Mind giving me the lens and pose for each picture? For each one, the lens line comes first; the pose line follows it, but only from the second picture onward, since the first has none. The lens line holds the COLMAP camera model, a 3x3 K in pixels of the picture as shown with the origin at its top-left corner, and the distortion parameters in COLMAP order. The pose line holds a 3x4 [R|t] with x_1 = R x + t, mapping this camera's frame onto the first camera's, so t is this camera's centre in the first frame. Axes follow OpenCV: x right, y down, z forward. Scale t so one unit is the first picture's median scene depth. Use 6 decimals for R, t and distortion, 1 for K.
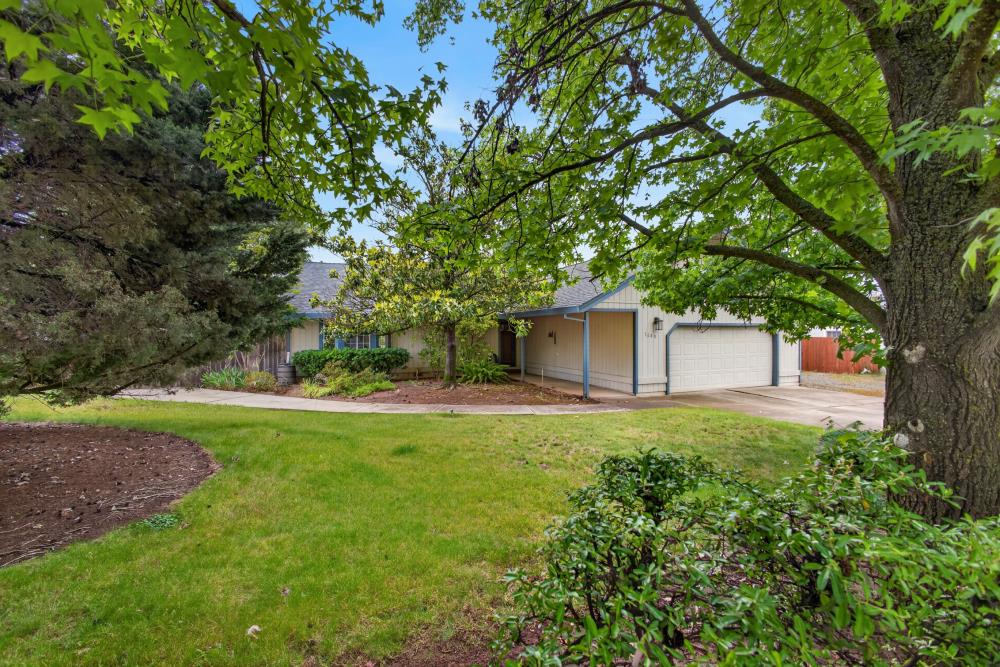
lens RADIAL K [[428.6, 0, 497.2], [0, 428.6, 334.0], [0, 0, 1]] dist [-0.005122, 0.003155]
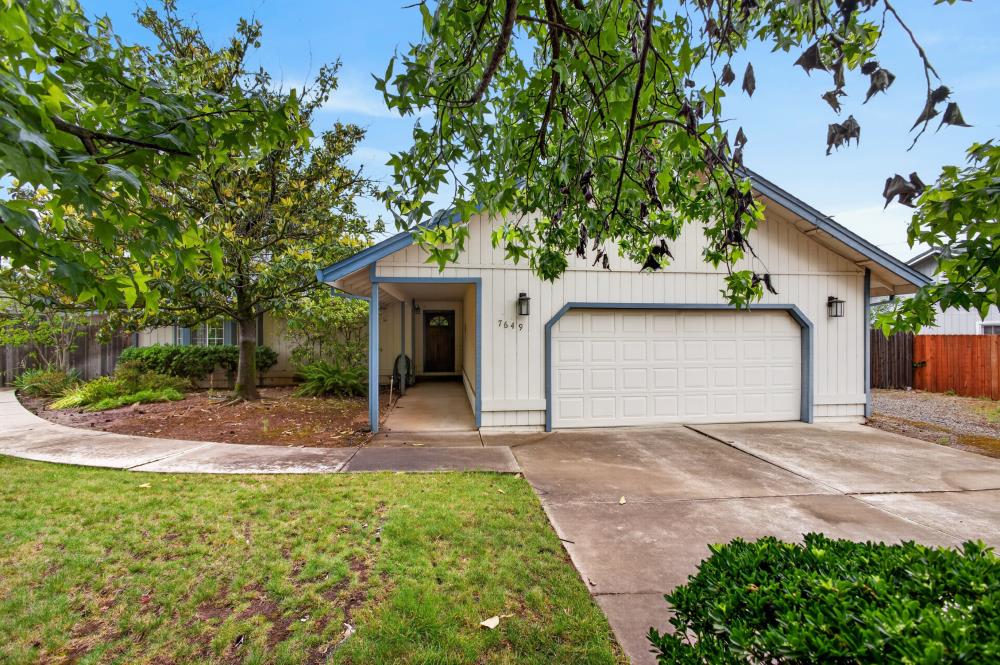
lens RADIAL K [[428.6, 0, 503.6], [0, 428.6, 332.7], [0, 0, 1]] dist [-0.005122, 0.003155]
pose [[0.966477, 0.000151, -0.256752, 0.485005], [-0.002017, 0.999973, -0.007006, 0.017250], [0.256744, 0.007289, 0.966452, 0.444158]]
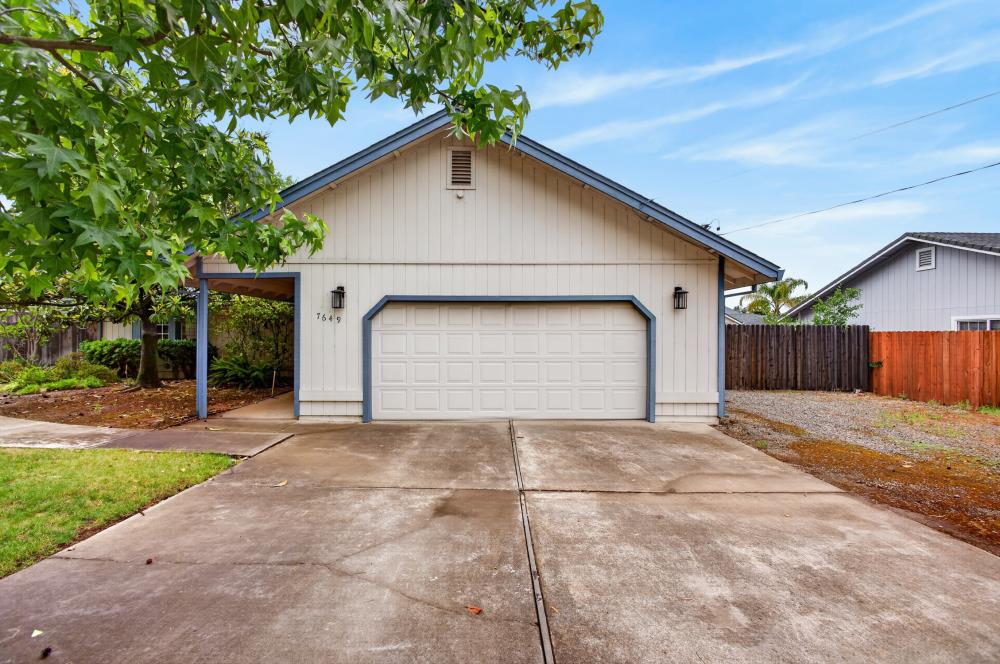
lens RADIAL K [[428.6, 0, 503.2], [0, 428.6, 334.1], [0, 0, 1]] dist [-0.005122, 0.003155]
pose [[0.925707, 0.002165, -0.378236, 0.780338], [-0.004760, 0.999971, -0.005927, 0.027230], [0.378212, 0.007287, 0.925690, 0.541306]]
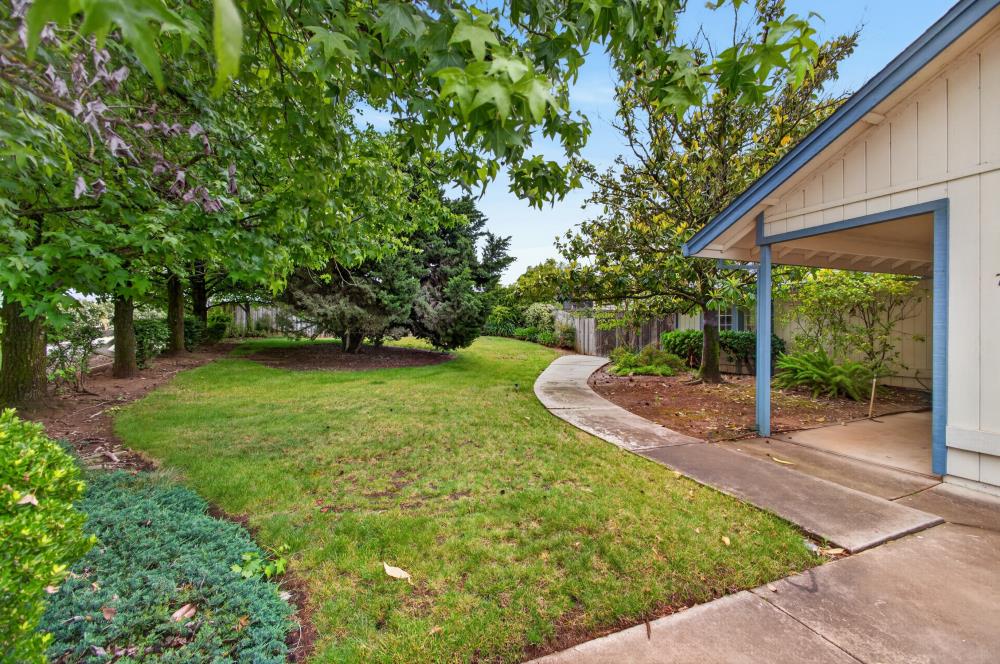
lens RADIAL K [[428.6, 0, 491.9], [0, 428.6, 330.1], [0, 0, 1]] dist [-0.005122, 0.003155]
pose [[-0.006286, 0.004776, -0.999969, 0.611936], [-0.003646, 0.999982, 0.004799, 0.033914], [0.999974, 0.003676, -0.006269, 0.655406]]
